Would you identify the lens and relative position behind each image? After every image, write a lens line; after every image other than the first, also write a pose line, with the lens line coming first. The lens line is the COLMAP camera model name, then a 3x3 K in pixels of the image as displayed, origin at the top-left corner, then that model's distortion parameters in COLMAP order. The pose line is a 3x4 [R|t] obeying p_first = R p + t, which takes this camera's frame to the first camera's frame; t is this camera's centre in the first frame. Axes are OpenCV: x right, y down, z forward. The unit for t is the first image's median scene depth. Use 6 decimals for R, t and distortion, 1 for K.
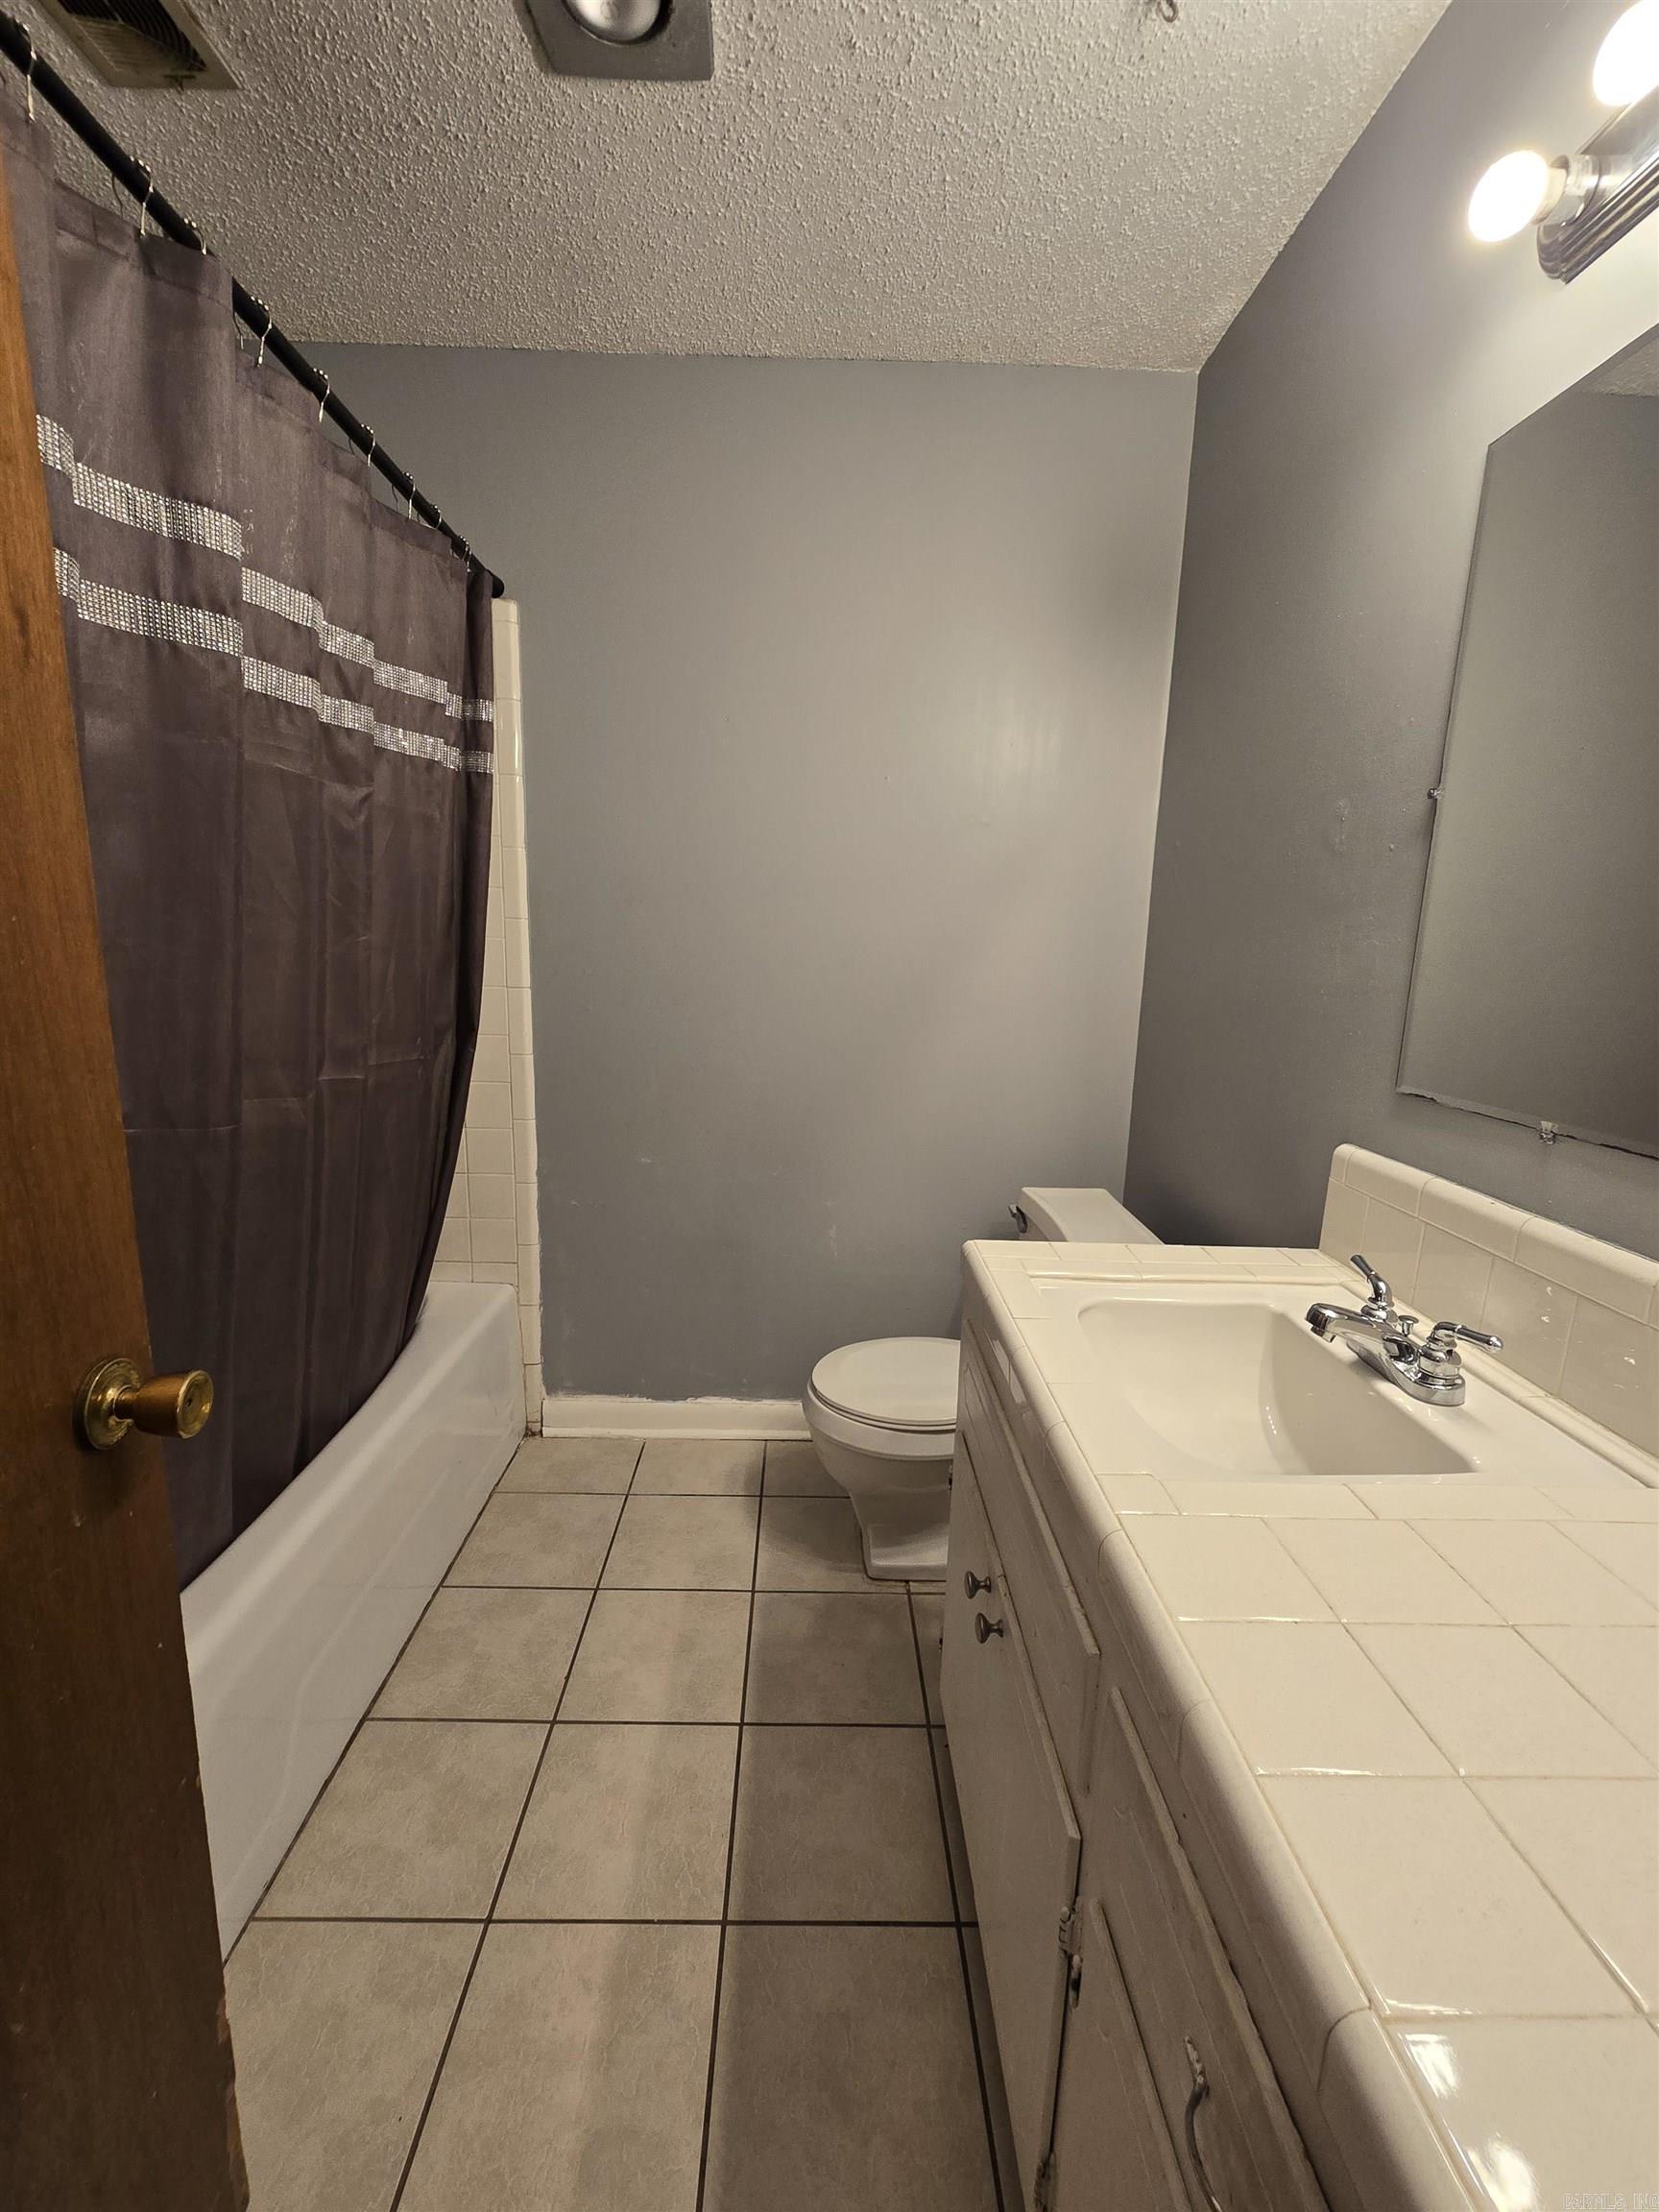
lens RADIAL K [[903.0, 0, 821.9], [0, 903.0, 1107.7], [0, 0, 1]] dist [-0.003315, -0.000743]
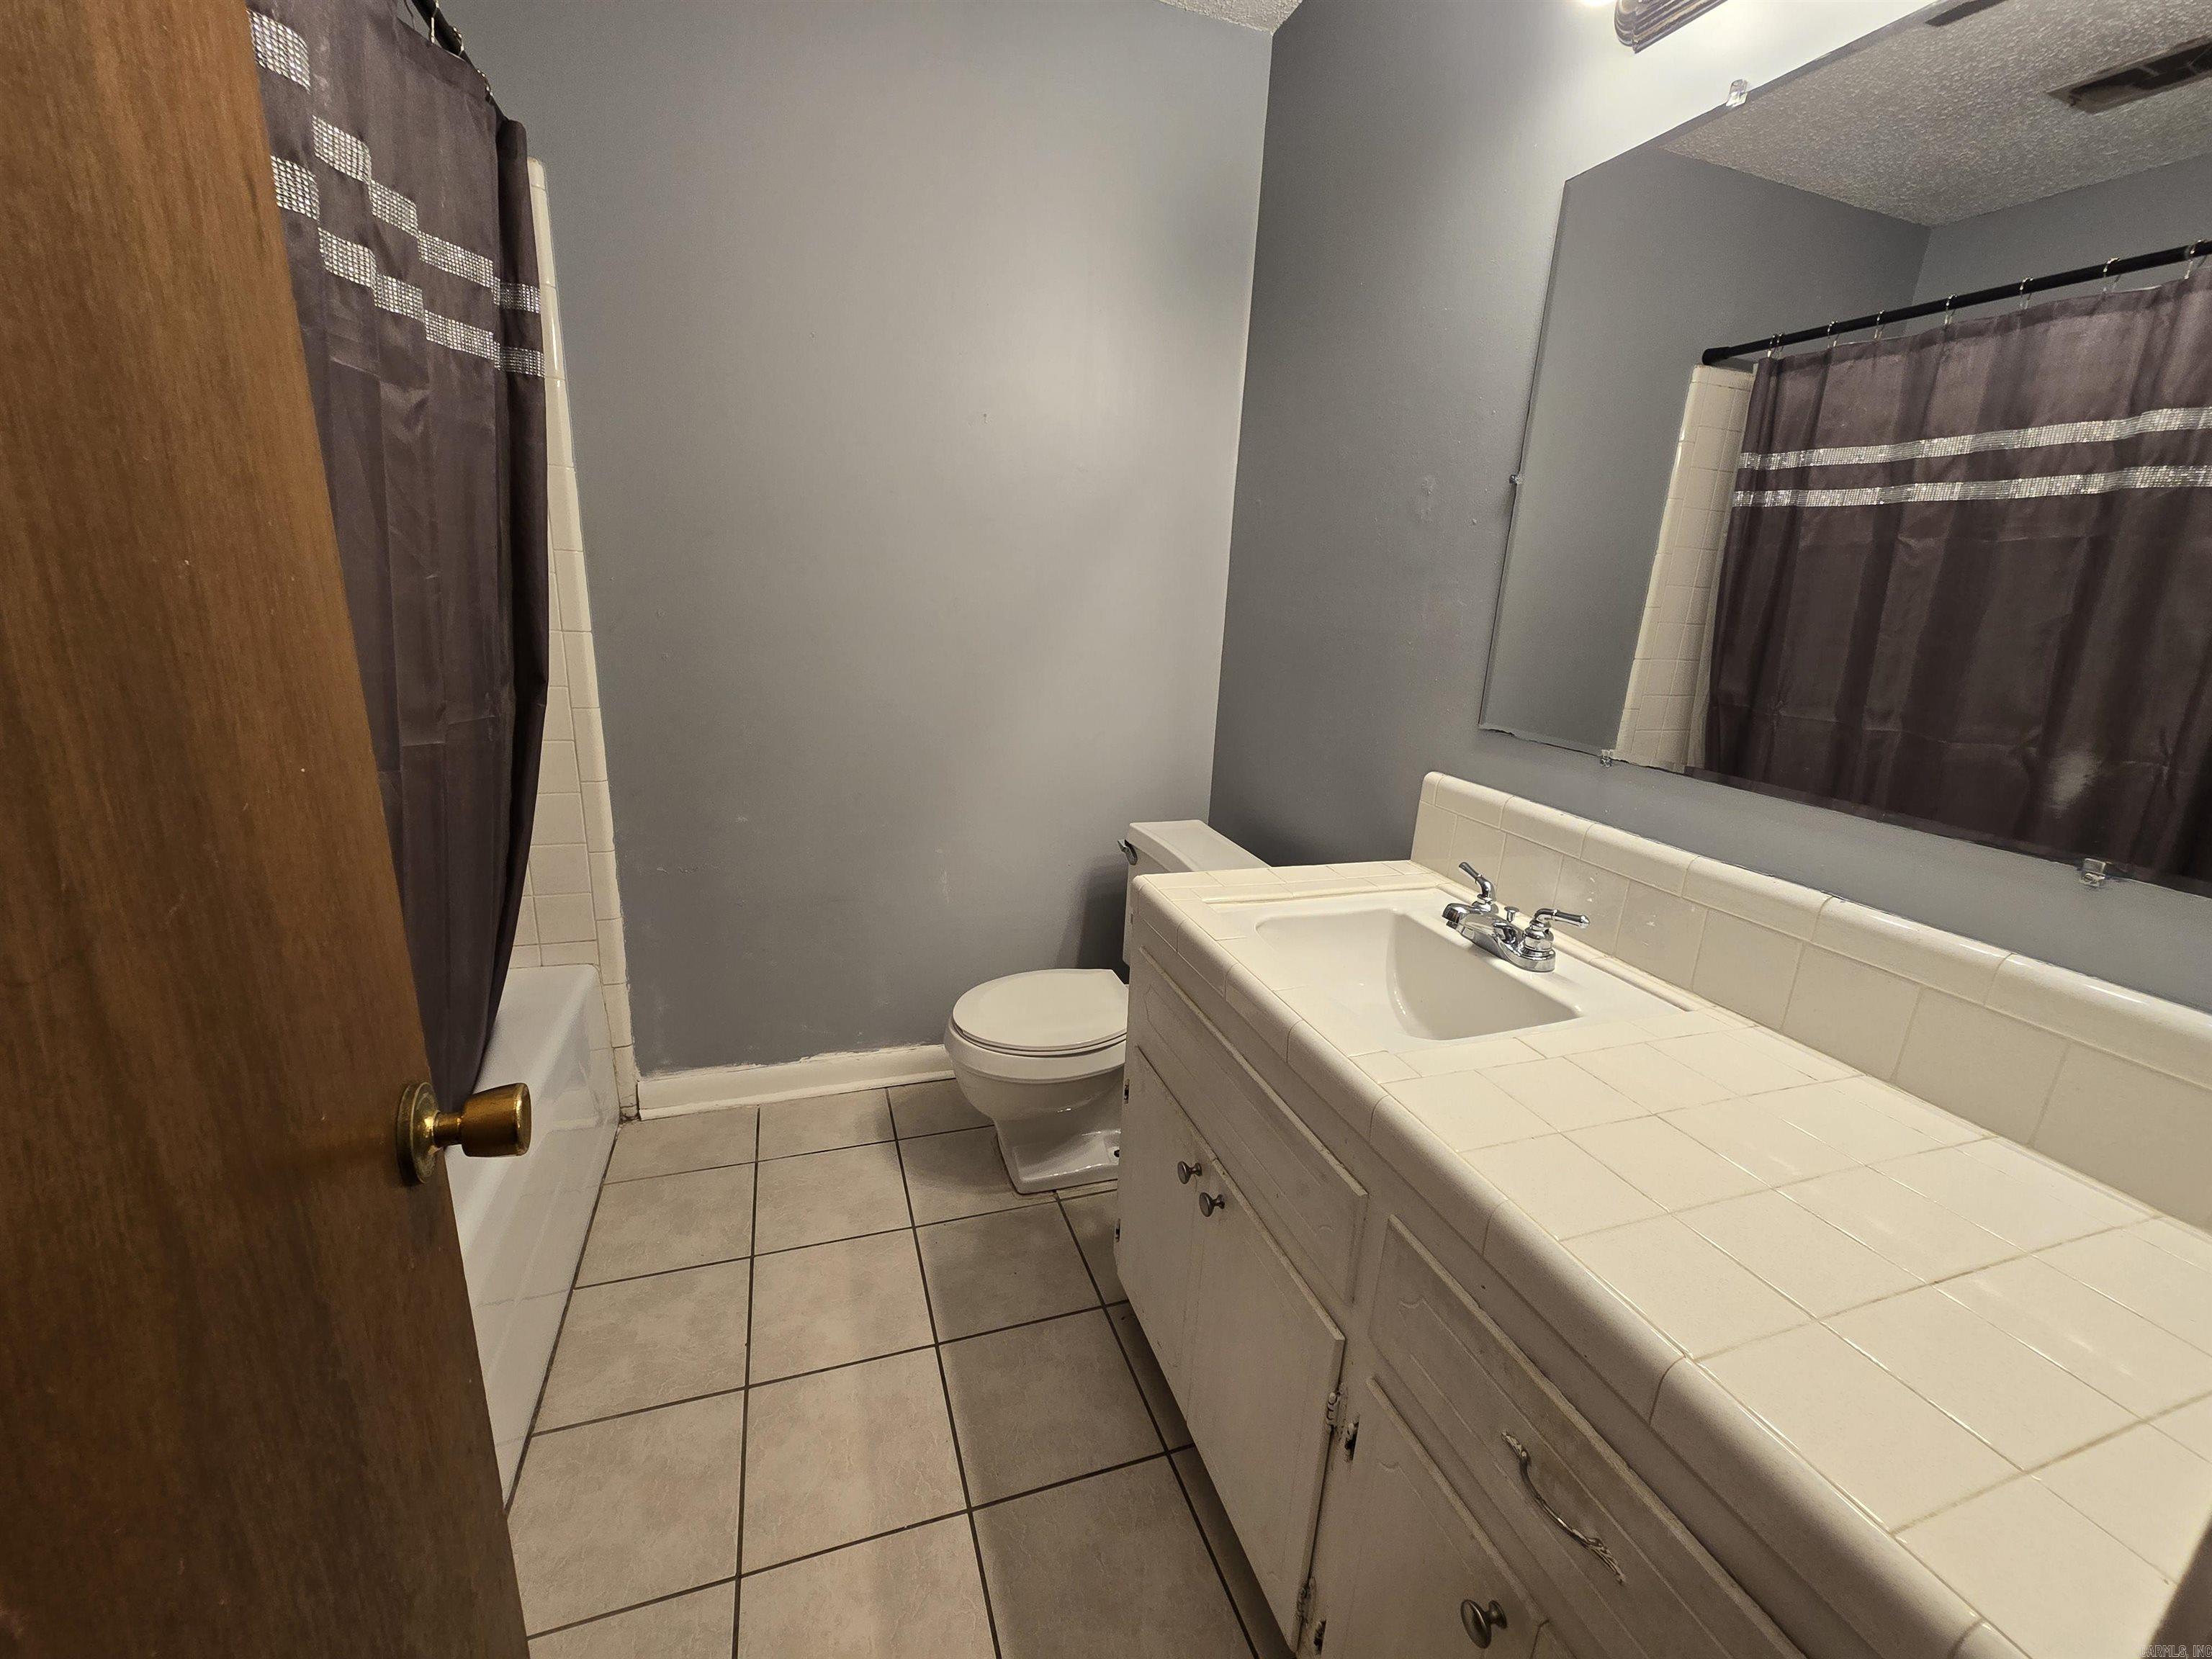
lens RADIAL K [[903.0, 0, 1110.9], [0, 903.0, 837.8], [0, 0, 1]] dist [-0.003315, -0.000743]
pose [[0.948502, -0.066914, 0.309625, -0.208857], [0.034700, 0.993501, 0.108409, -0.017821], [-0.314866, -0.092083, 0.944659, -0.013557]]
